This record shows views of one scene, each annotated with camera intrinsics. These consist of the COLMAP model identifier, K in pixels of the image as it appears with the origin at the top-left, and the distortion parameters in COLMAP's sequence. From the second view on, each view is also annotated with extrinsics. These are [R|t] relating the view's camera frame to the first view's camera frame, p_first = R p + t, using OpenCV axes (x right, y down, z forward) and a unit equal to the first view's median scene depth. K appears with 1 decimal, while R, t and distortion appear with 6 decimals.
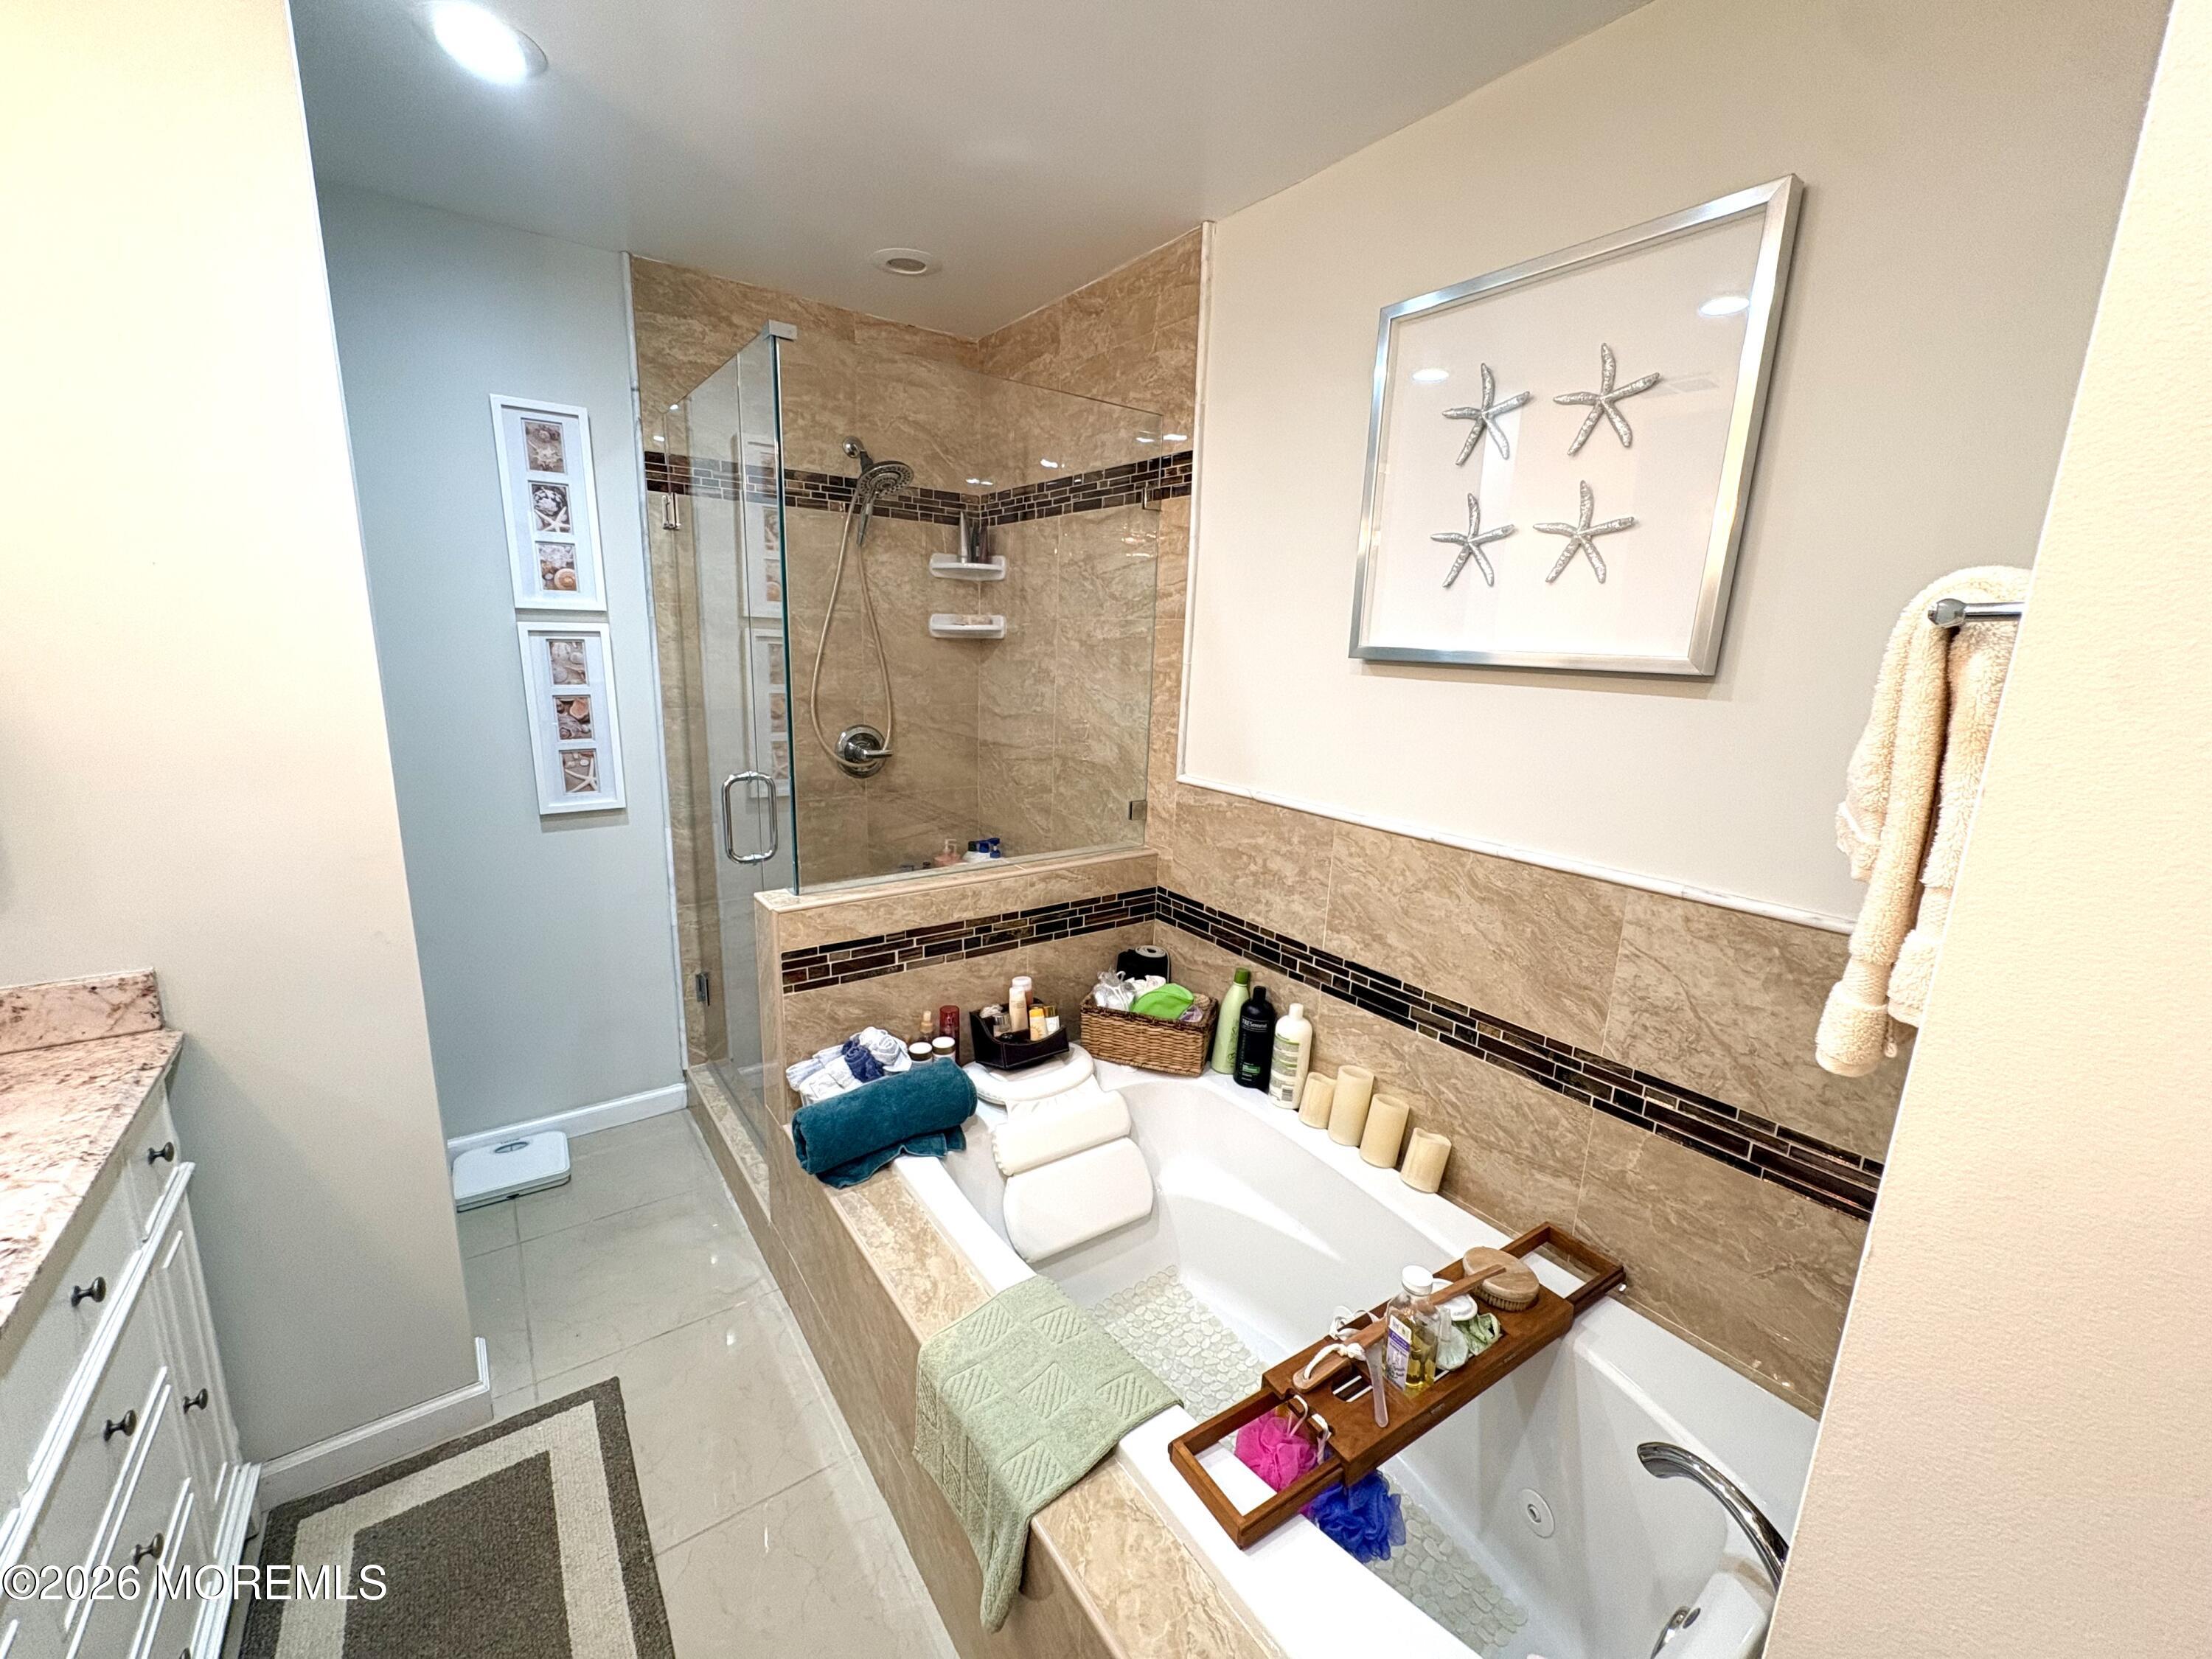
lens RADIAL K [[881.3, 0, 1107.3], [0, 881.3, 831.5], [0, 0, 1]] dist [0.000814, 0.000443]
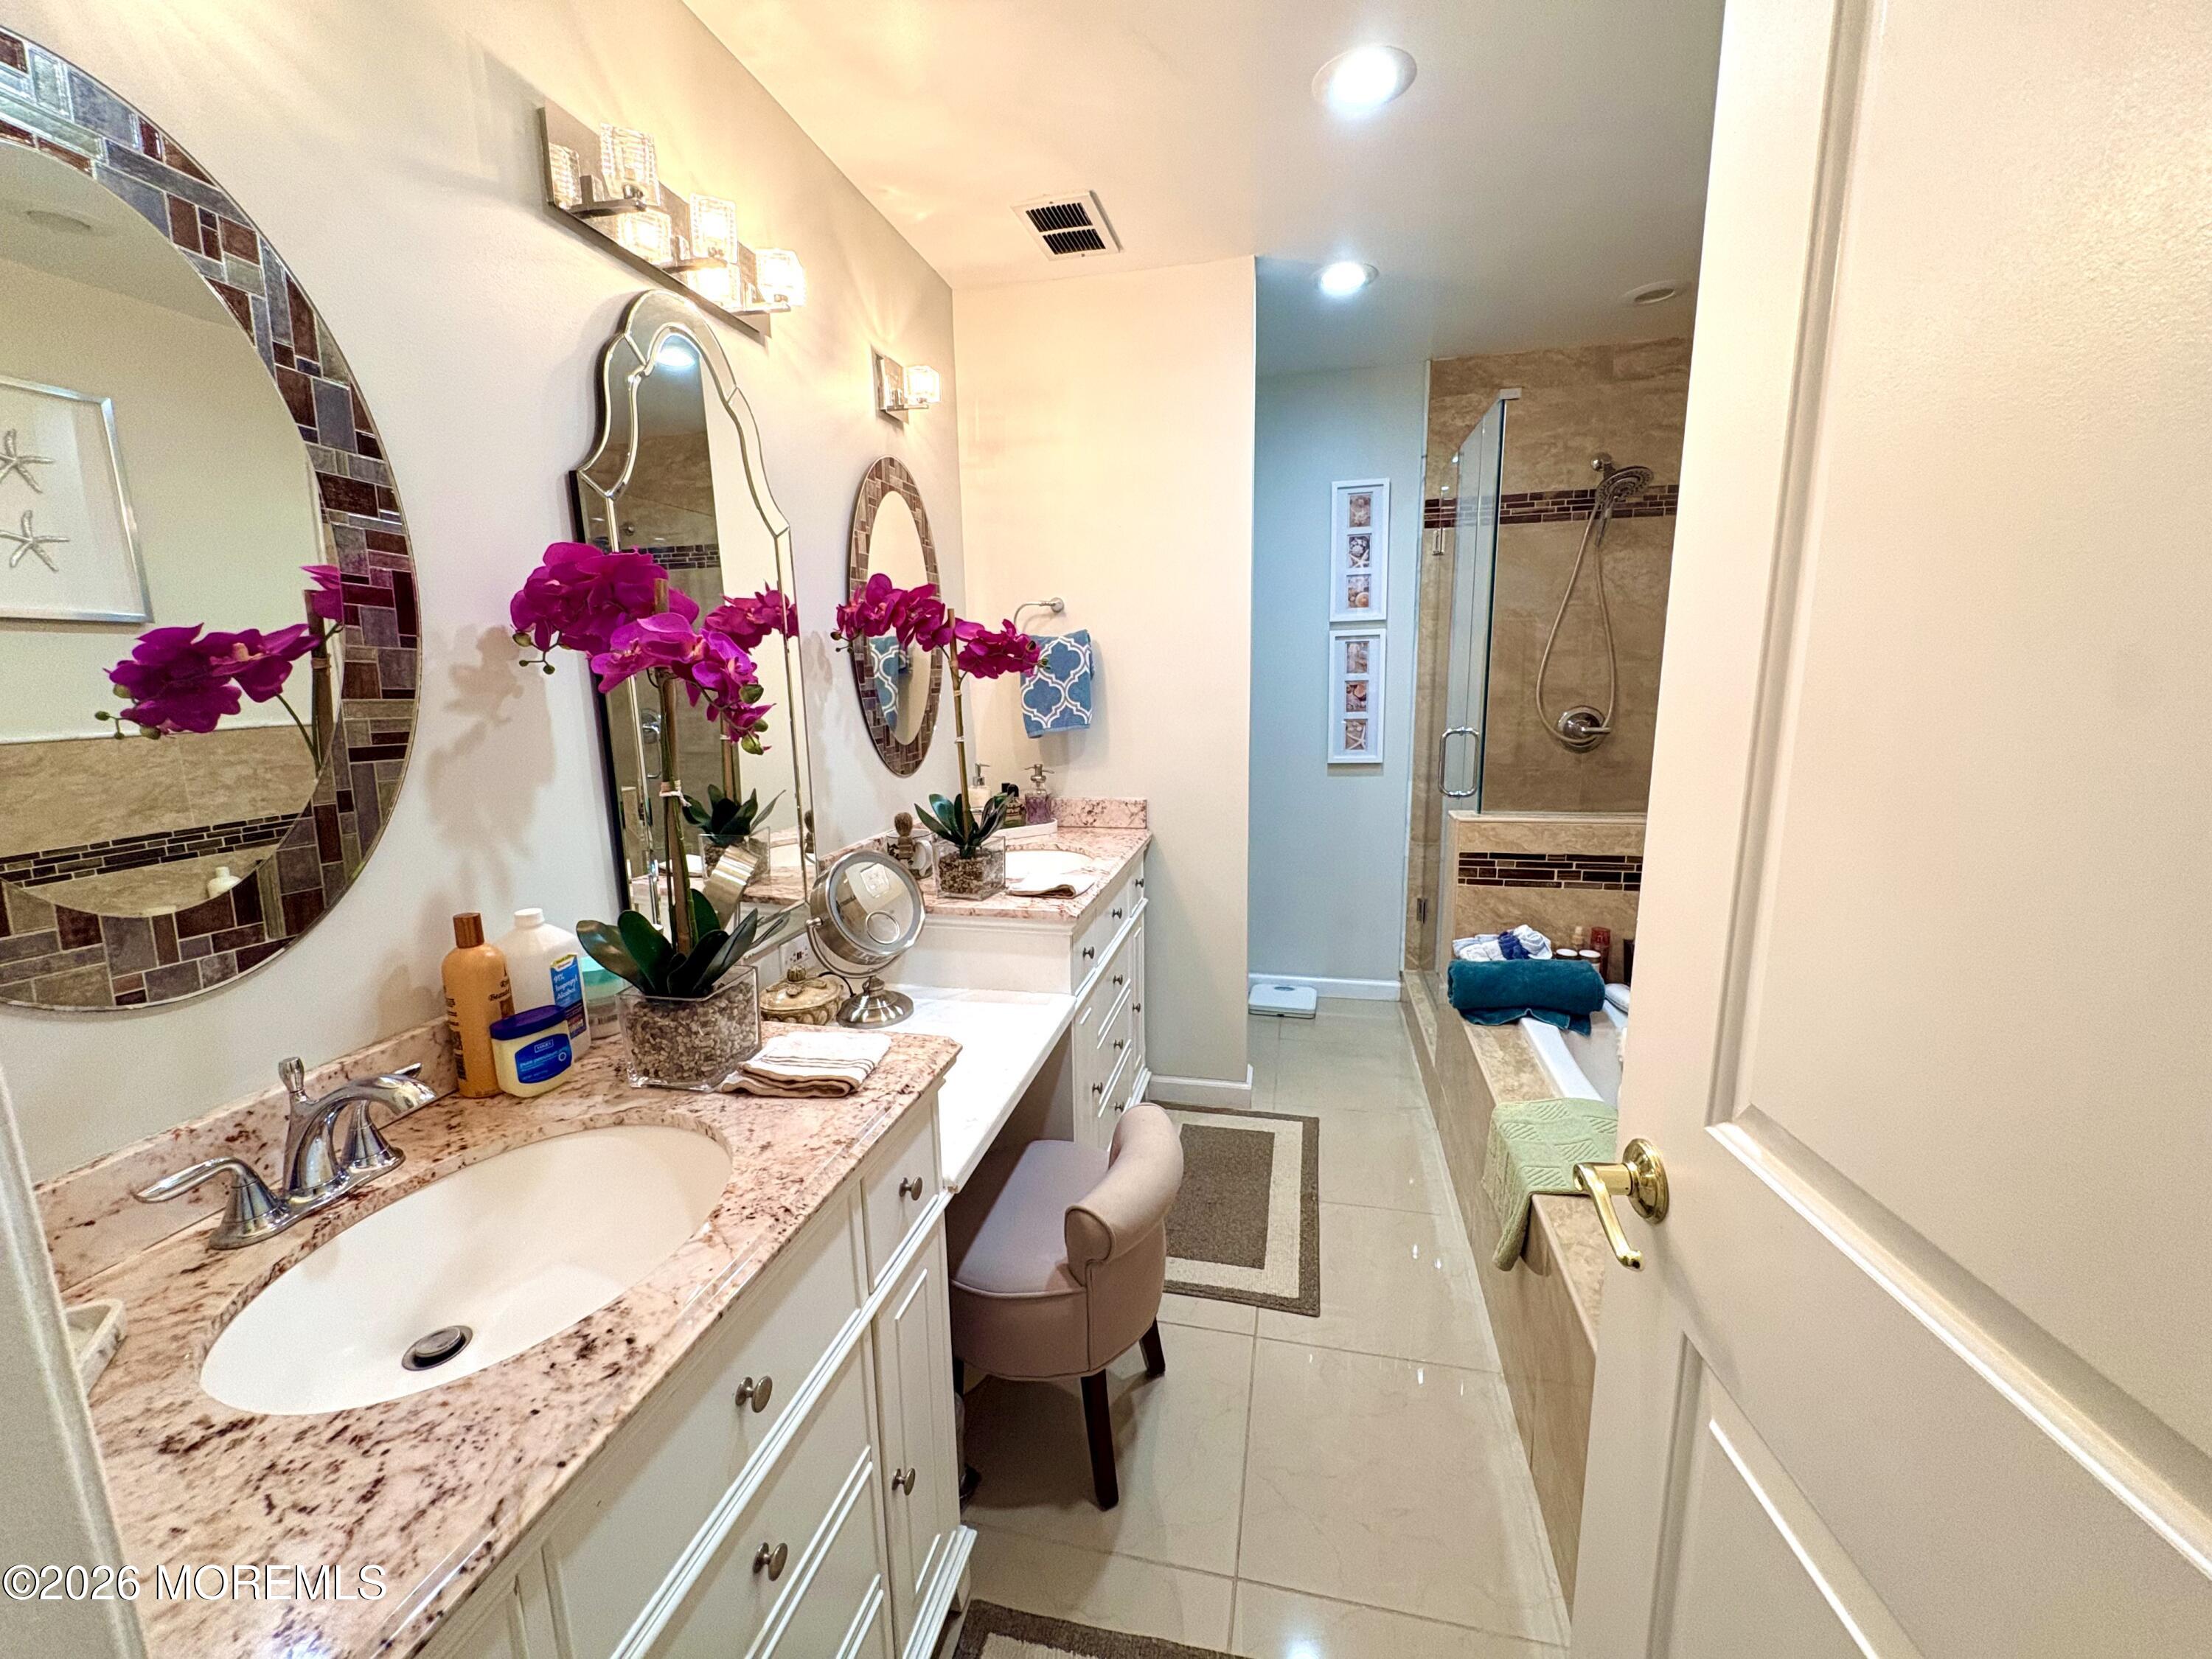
lens RADIAL K [[881.3, 0, 1107.3], [0, 881.3, 826.2], [0, 0, 1]] dist [0.000814, 0.000443]
pose [[0.659541, 0.086764, -0.746644, 0.213606], [-0.119288, 0.992809, 0.009998, 0.114634], [0.742143, 0.082471, 0.665148, -0.230408]]
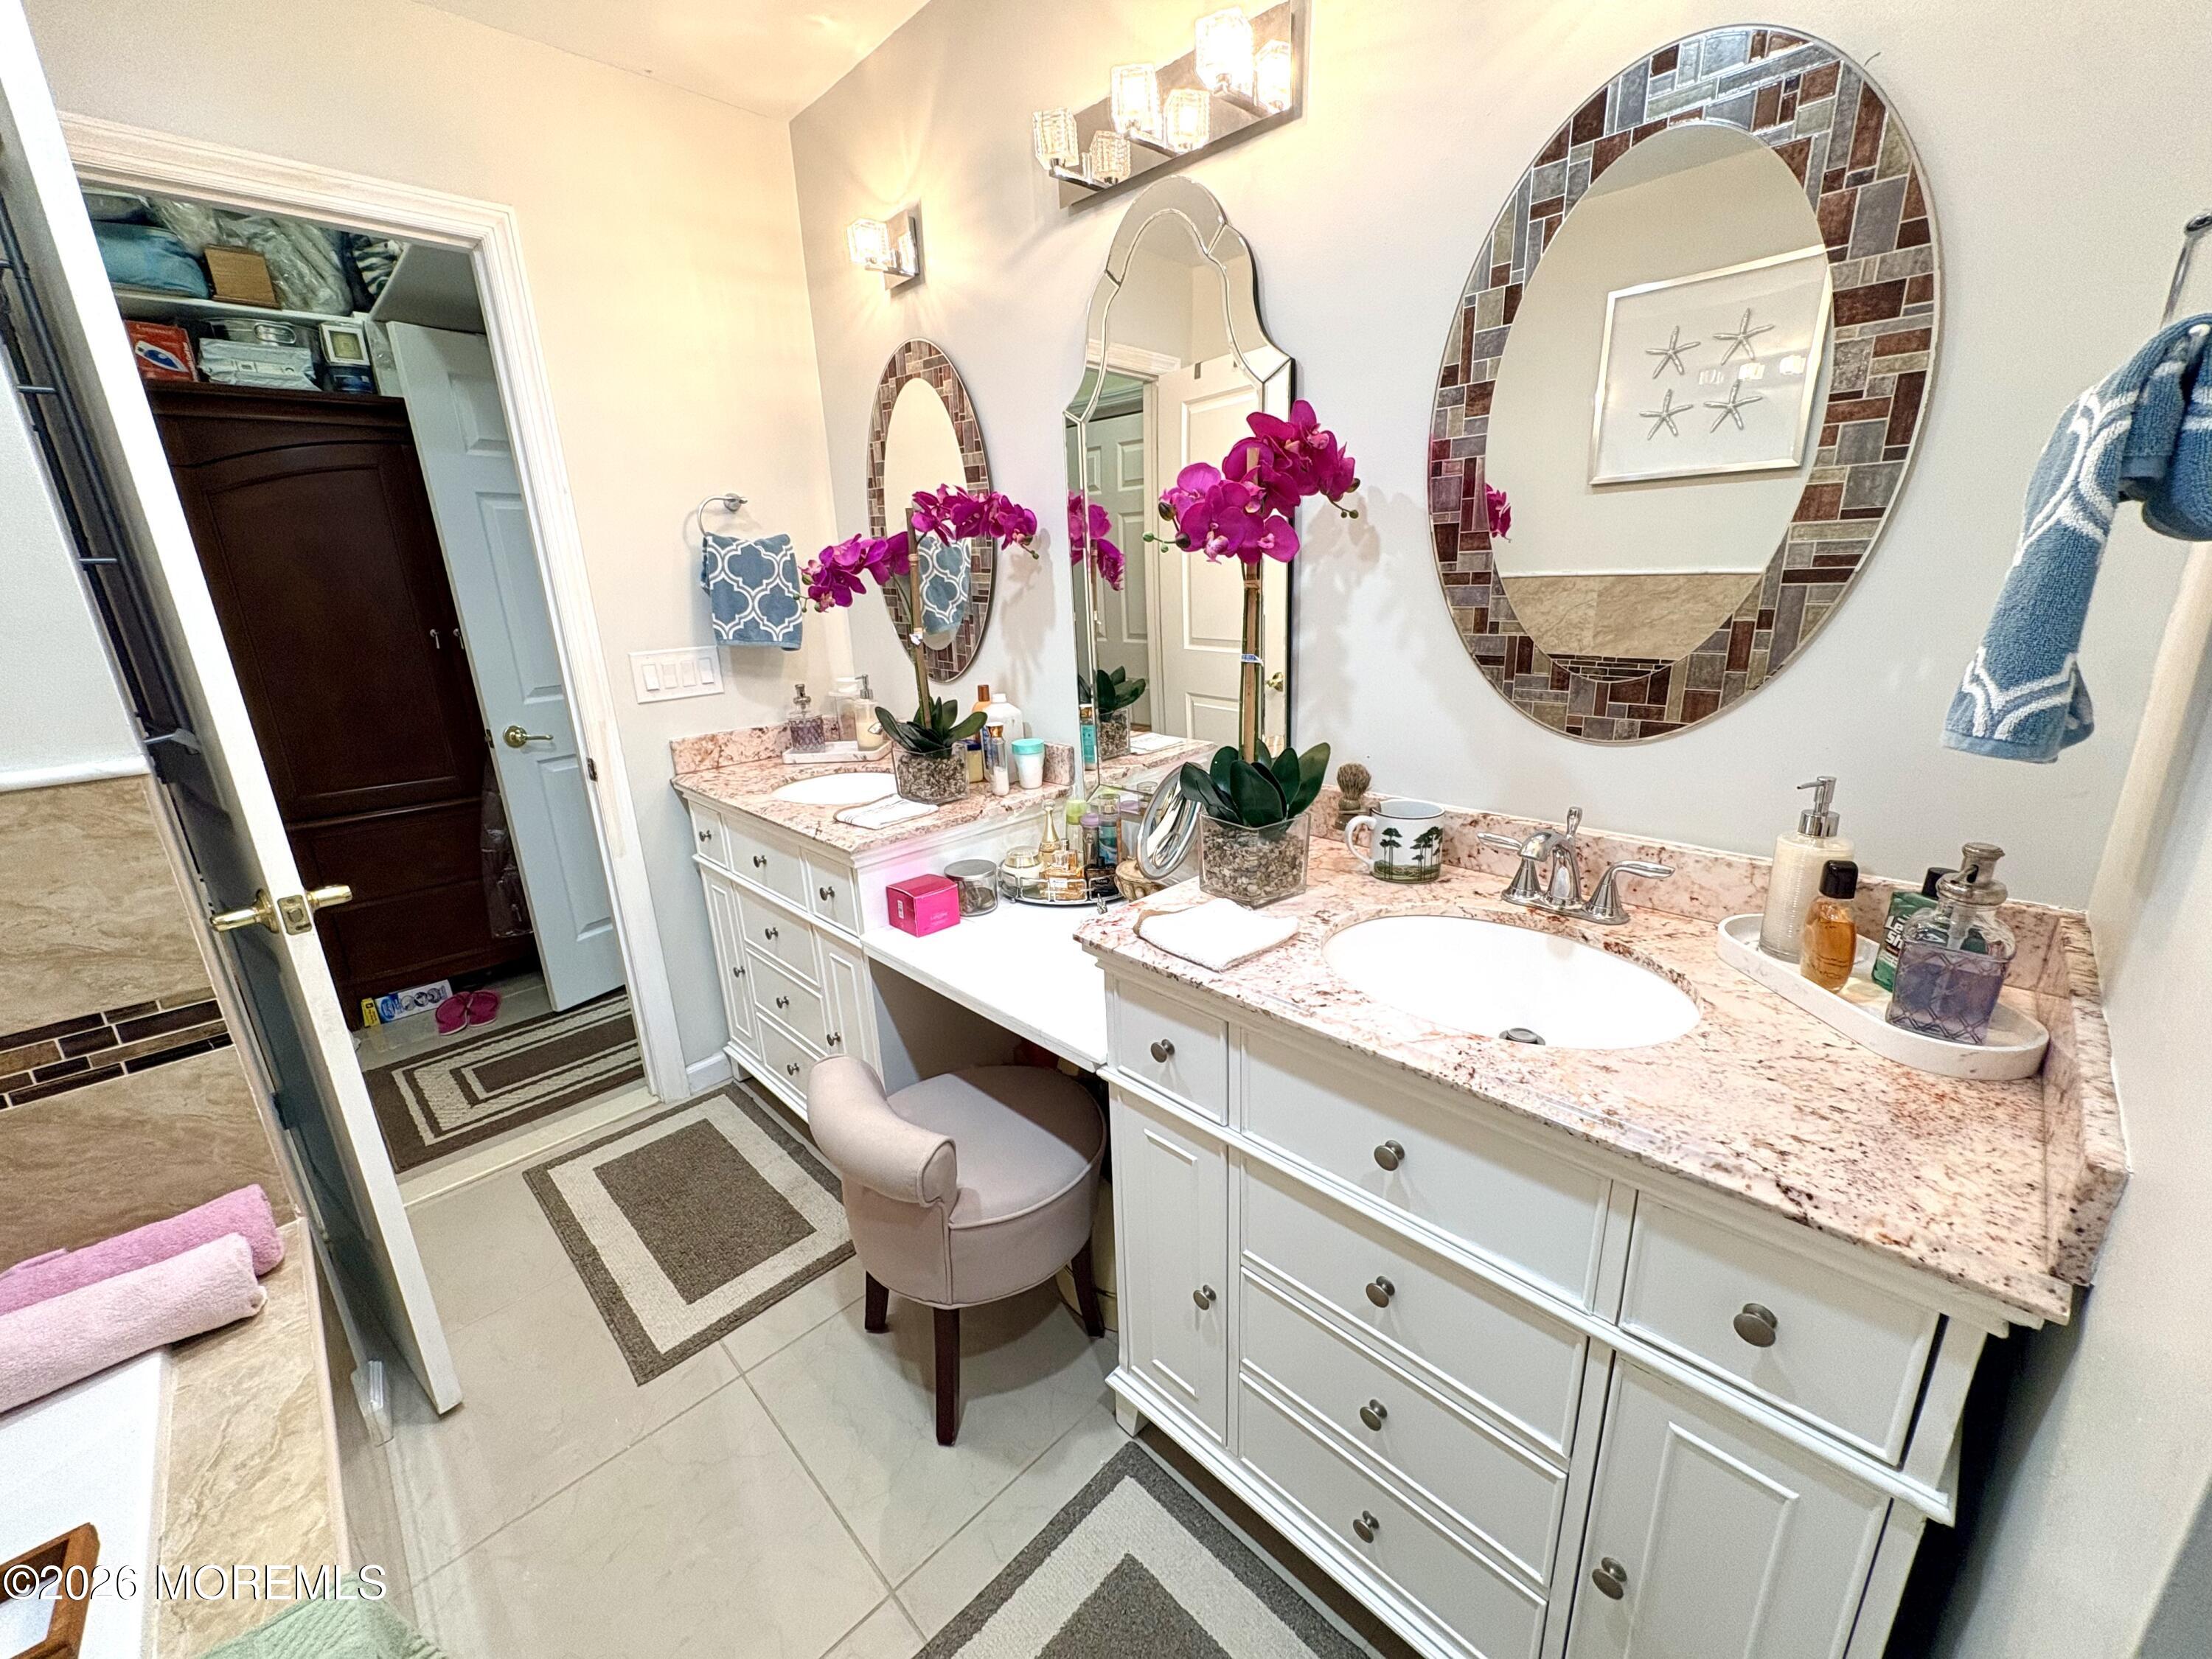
lens RADIAL K [[881.3, 0, 1110.3], [0, 881.3, 830.0], [0, 0, 1]] dist [0.000814, 0.000443]
pose [[-0.988480, 0.042880, -0.145153, -0.656892], [-0.031958, 0.878274, 0.477088, -0.152659], [0.147941, 0.476230, -0.866786, 1.123357]]
